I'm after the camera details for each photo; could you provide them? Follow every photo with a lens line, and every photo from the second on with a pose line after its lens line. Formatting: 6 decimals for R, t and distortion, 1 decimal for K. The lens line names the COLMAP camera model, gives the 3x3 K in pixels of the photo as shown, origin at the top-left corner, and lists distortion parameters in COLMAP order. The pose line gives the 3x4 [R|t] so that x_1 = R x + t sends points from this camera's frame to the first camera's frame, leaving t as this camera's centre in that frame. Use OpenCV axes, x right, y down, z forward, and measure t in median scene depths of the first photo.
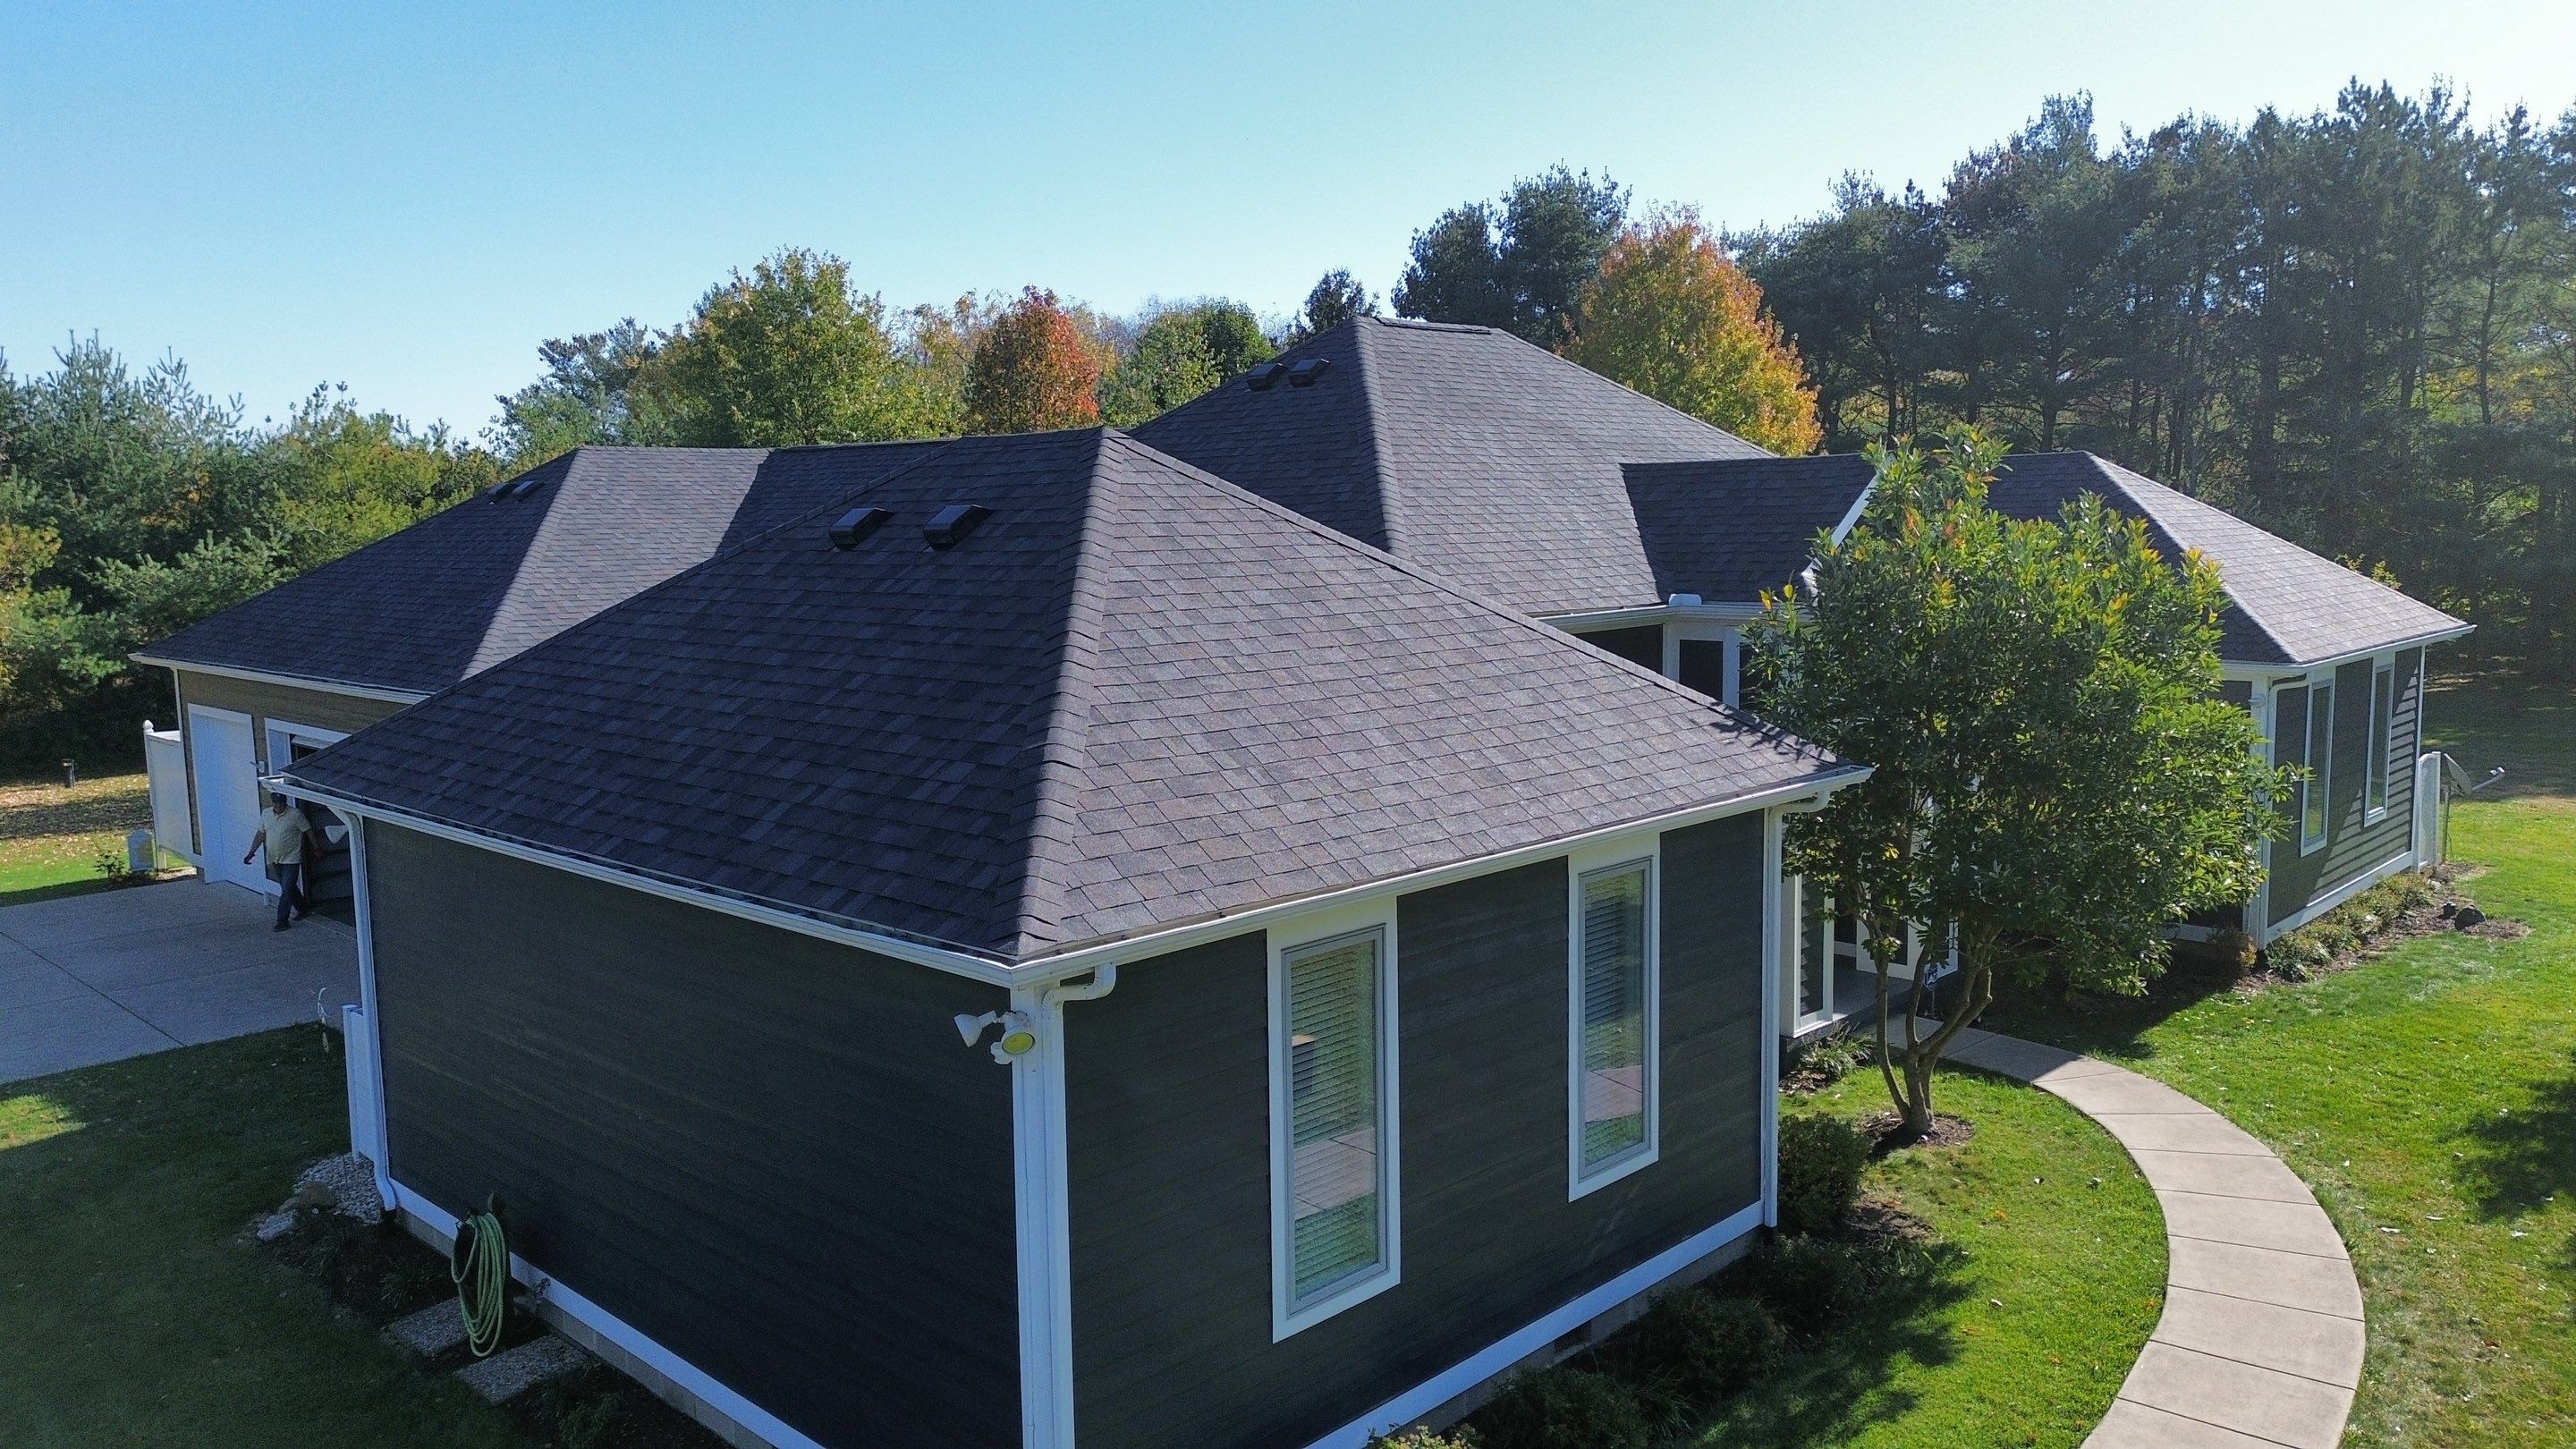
lens RADIAL K [[1808.6, 0, 1288.0], [0, 1808.6, 724.5], [0, 0, 1]] dist [0.085456, -0.085271]
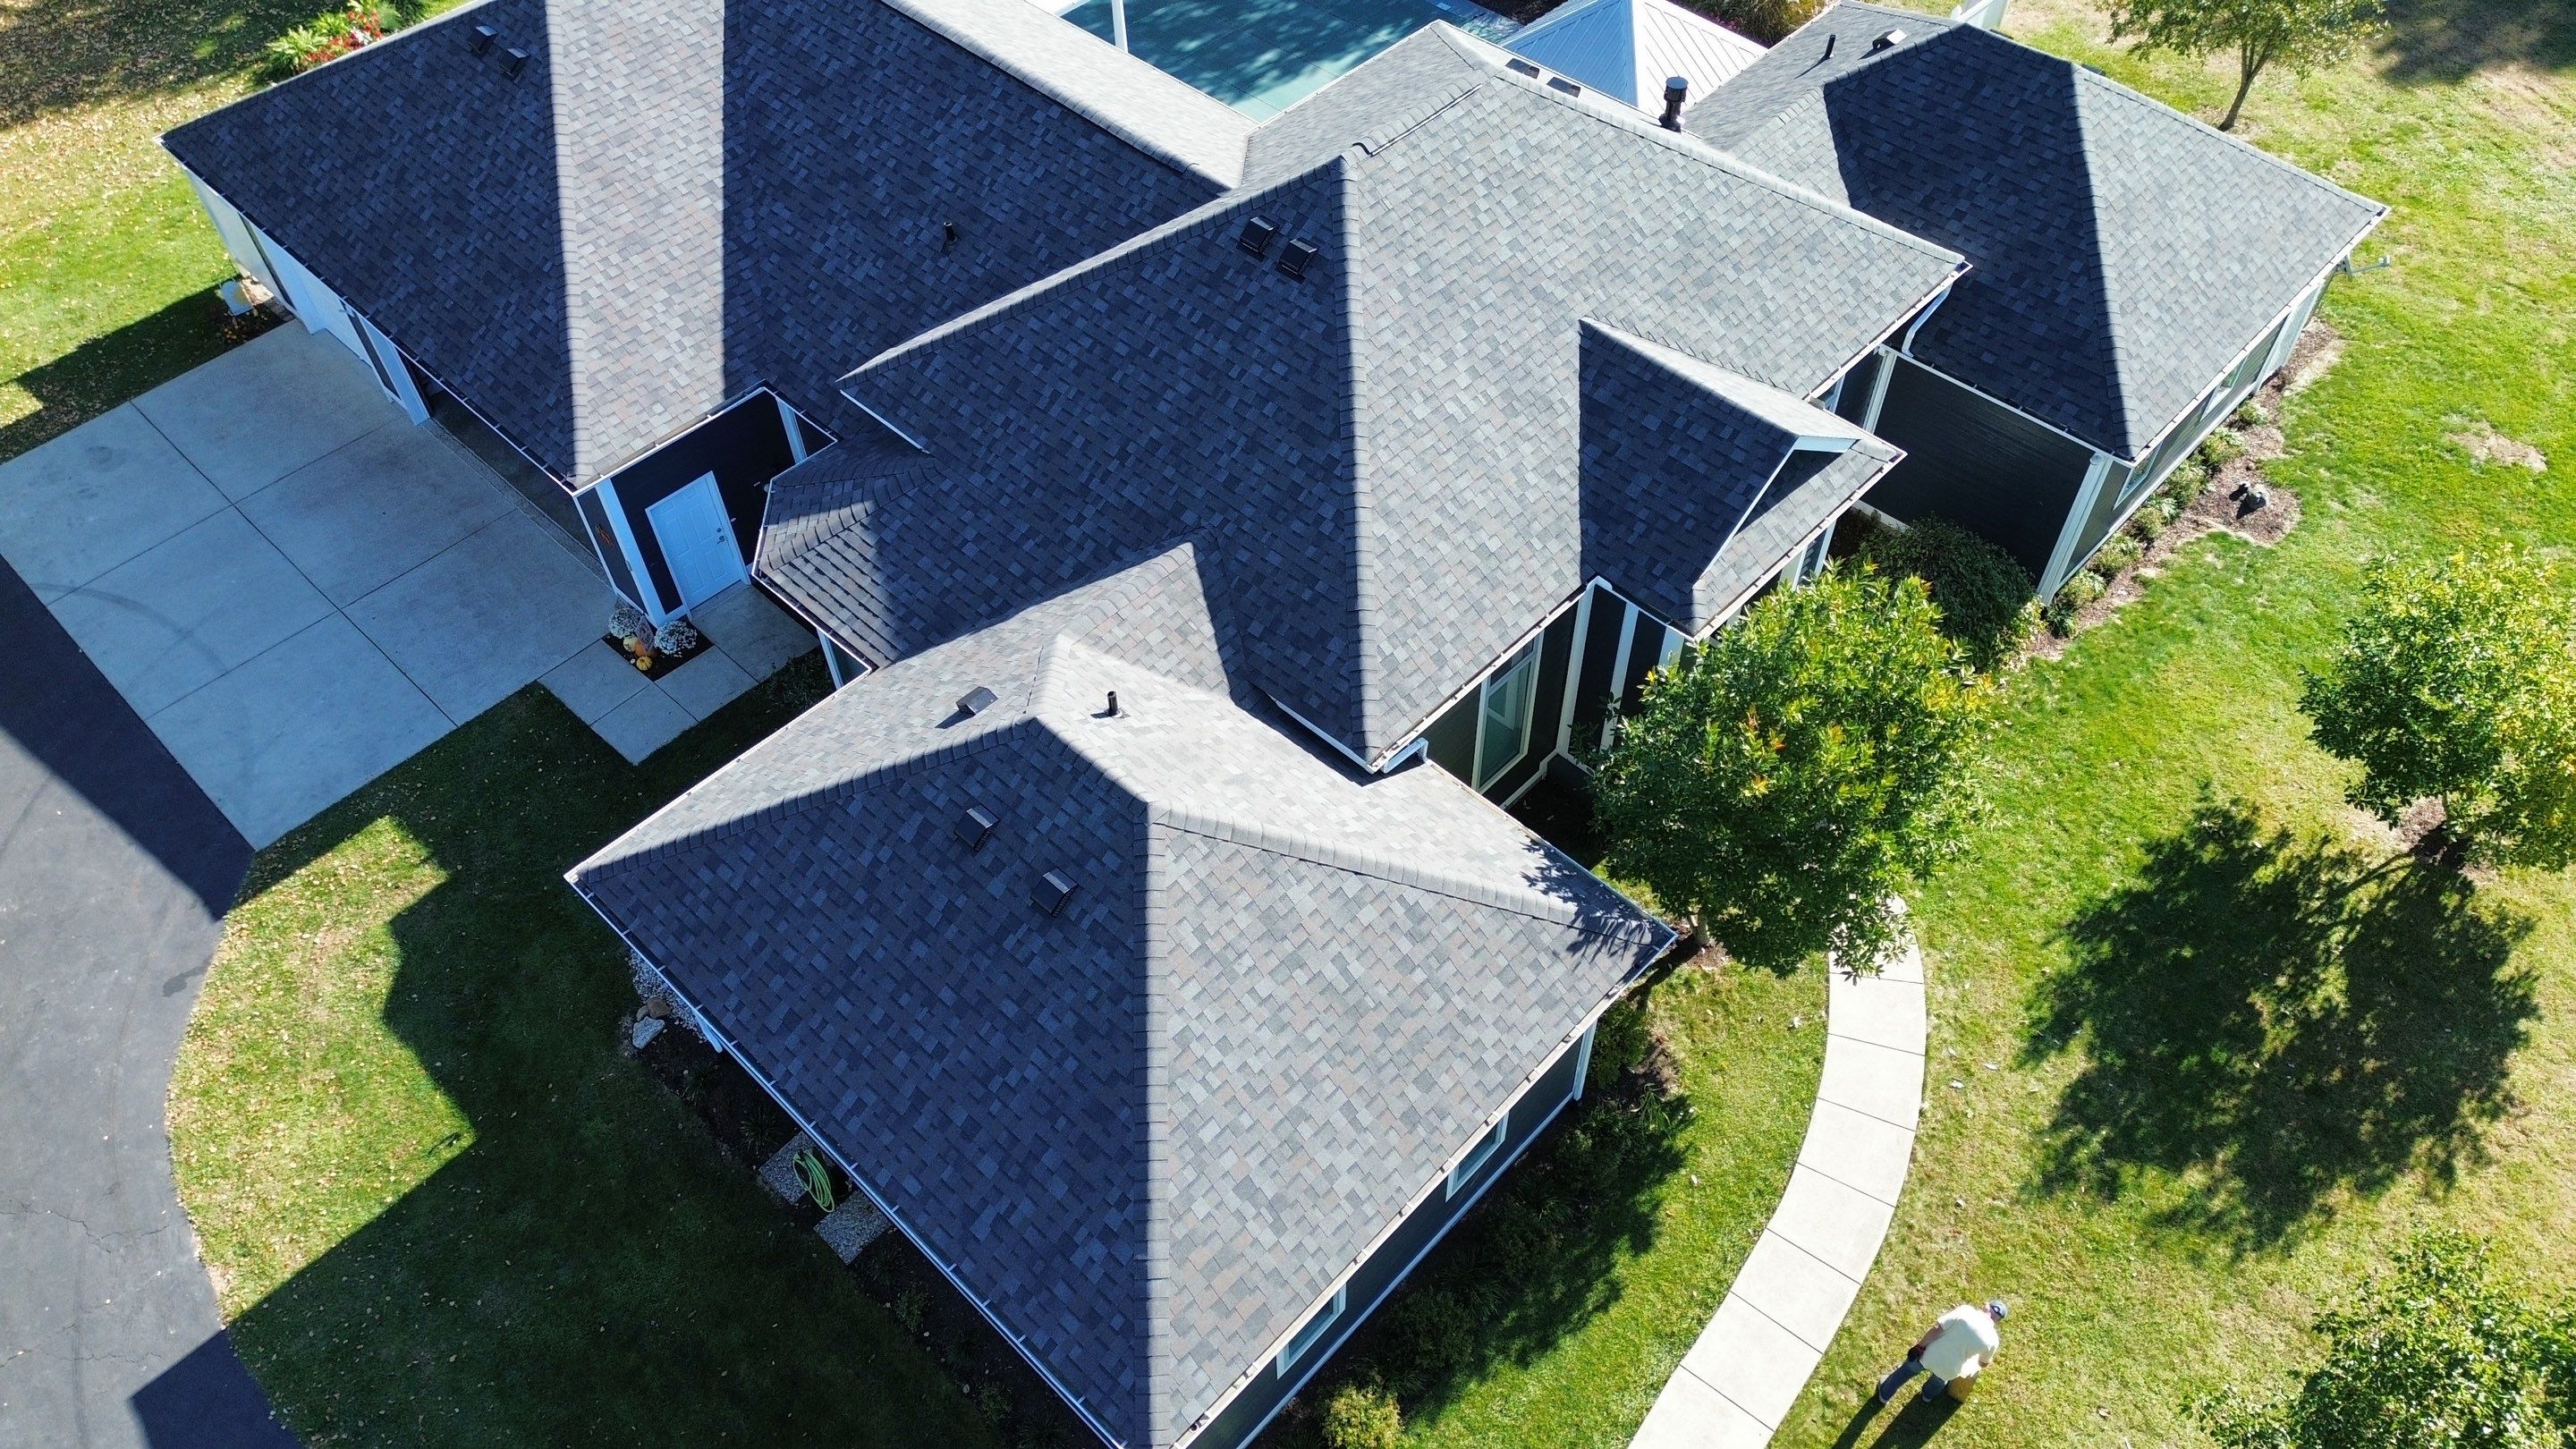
lens RADIAL K [[1813.5, 0, 1288.4], [0, 1813.5, 719.2], [0, 0, 1]] dist [0.096009, -0.103468]
pose [[0.999972, -0.005539, 0.005113, -0.002078], [0.000538, 0.729003, 0.684511, -1.152252], [-0.007519, -0.684488, 0.728985, 0.041079]]
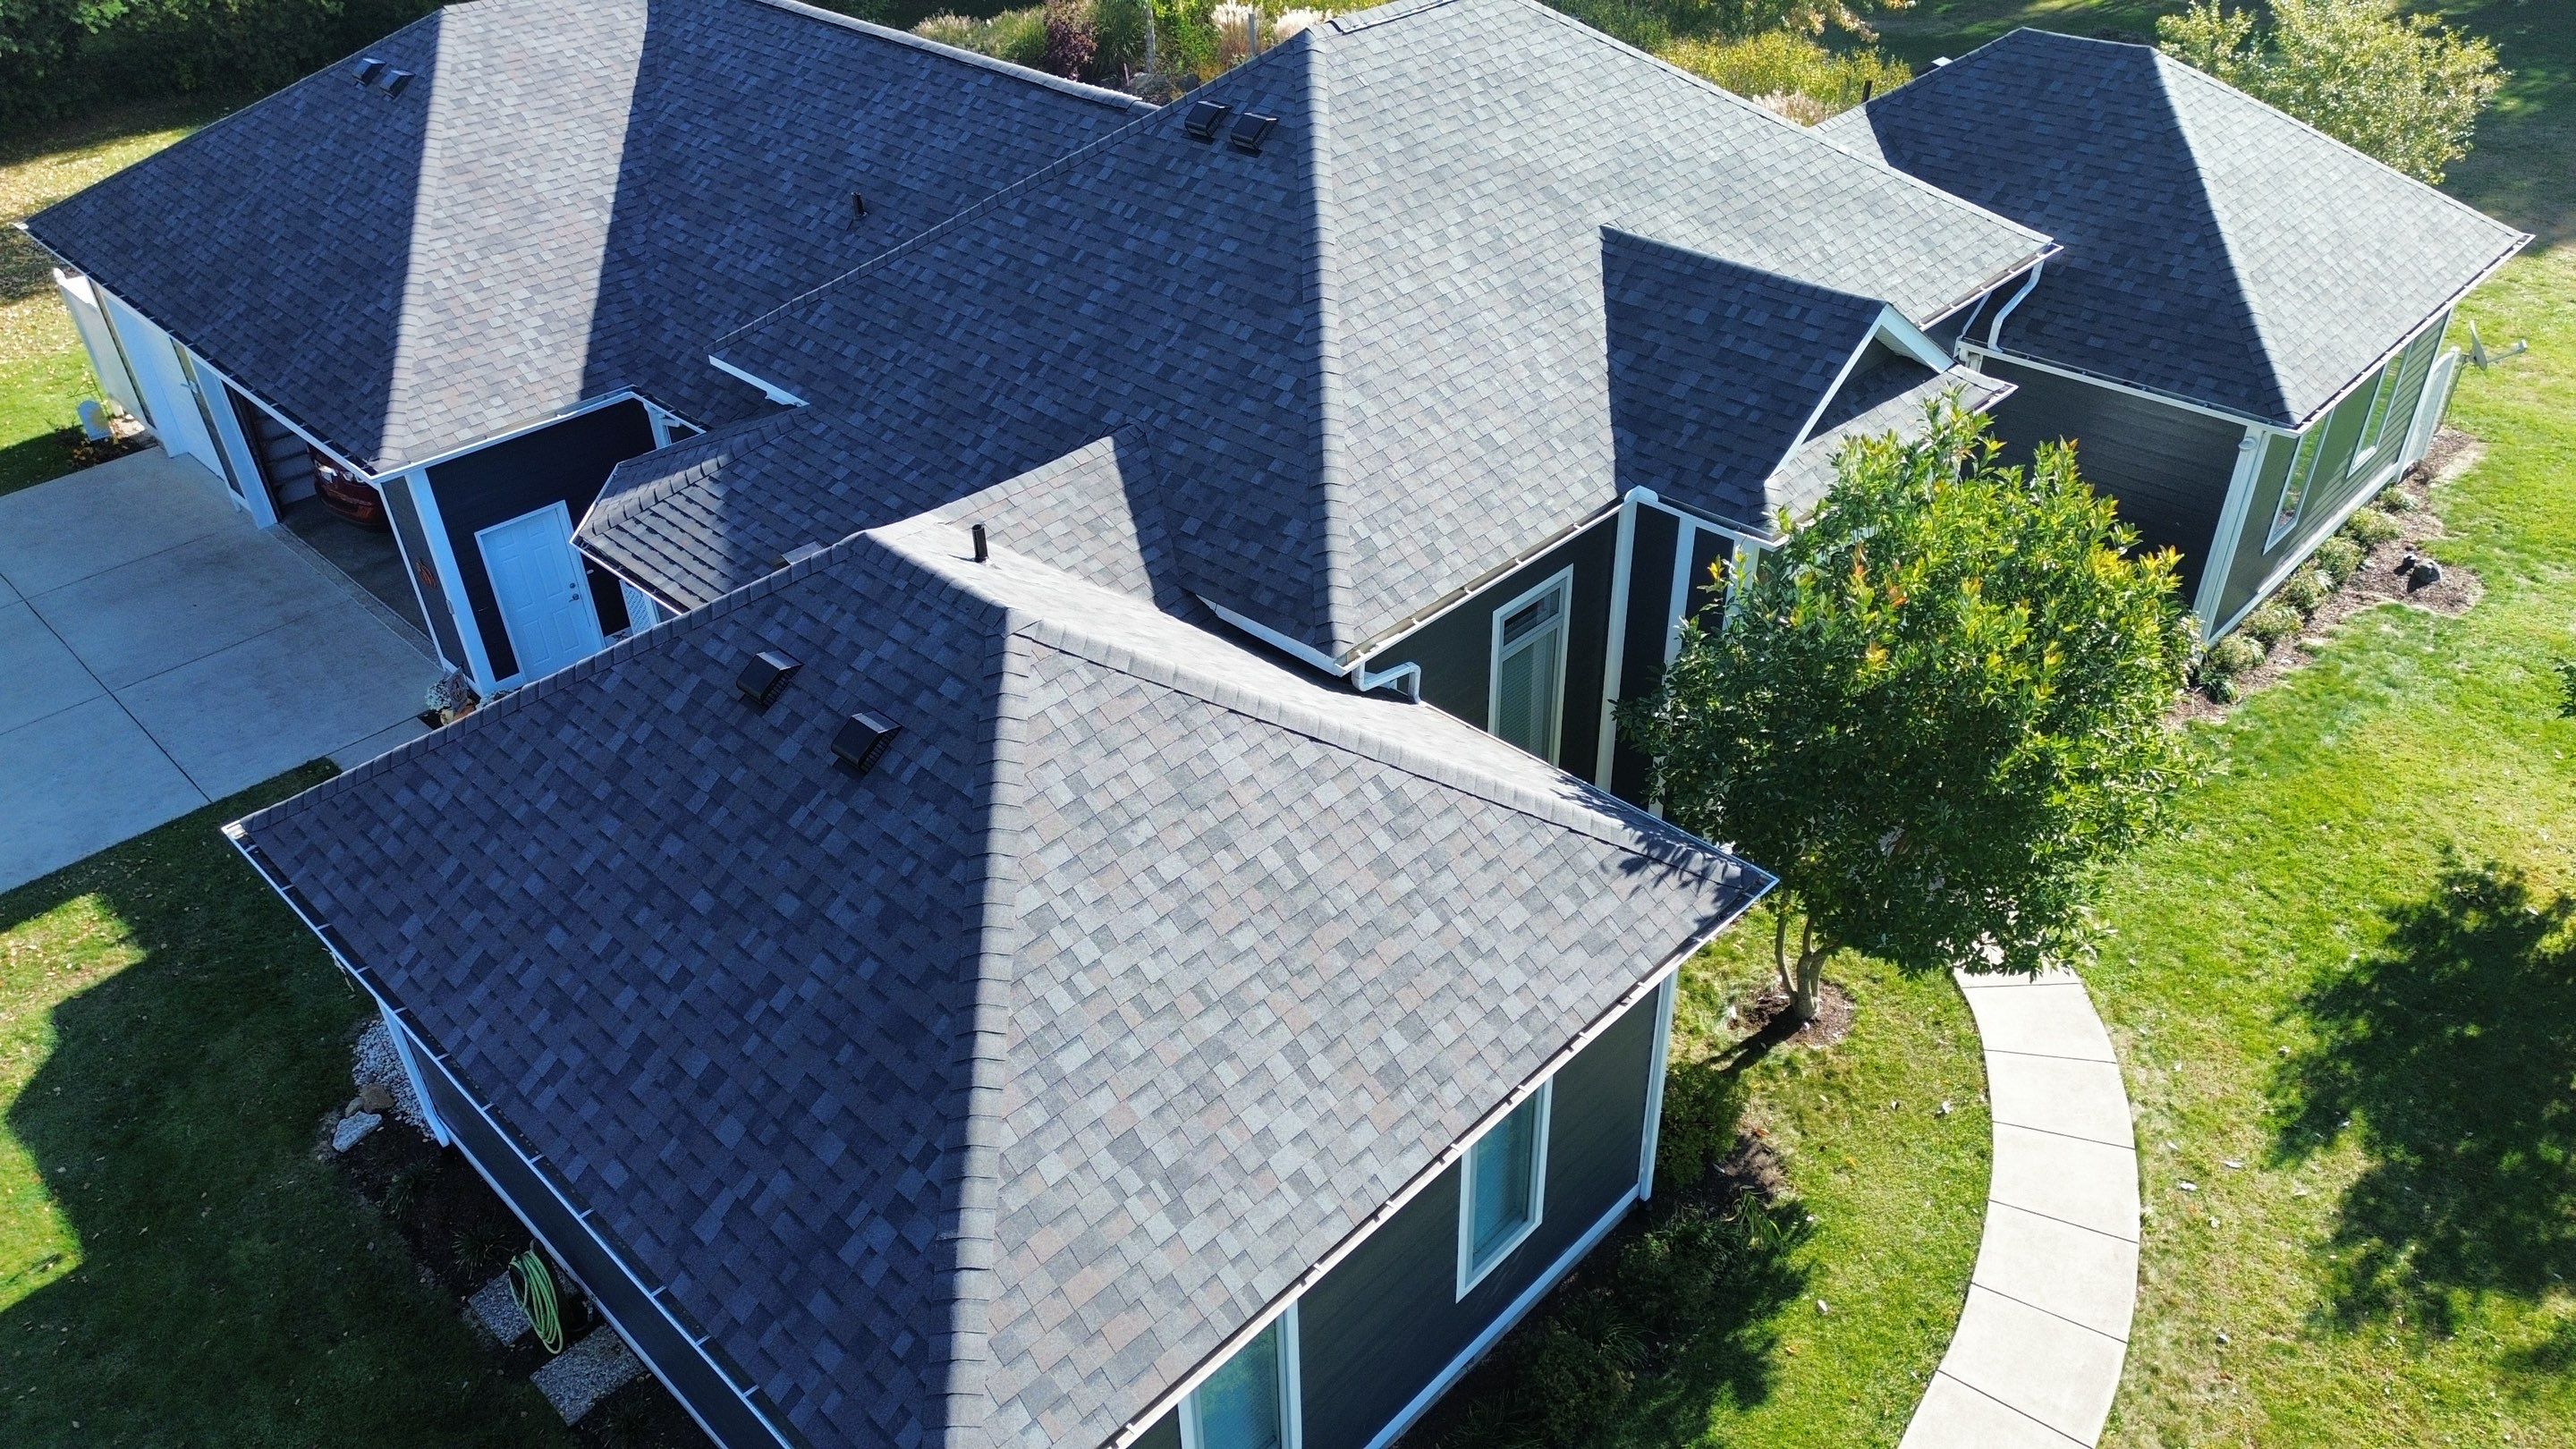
lens RADIAL K [[1808.6, 0, 1288.0], [0, 1808.6, 724.5], [0, 0, 1]] dist [0.085456, -0.085271]
pose [[0.999940, -0.005845, -0.009313, 0.054394], [0.009521, 0.883888, 0.467602, -0.555069], [0.005499, -0.467662, 0.883890, 0.129229]]
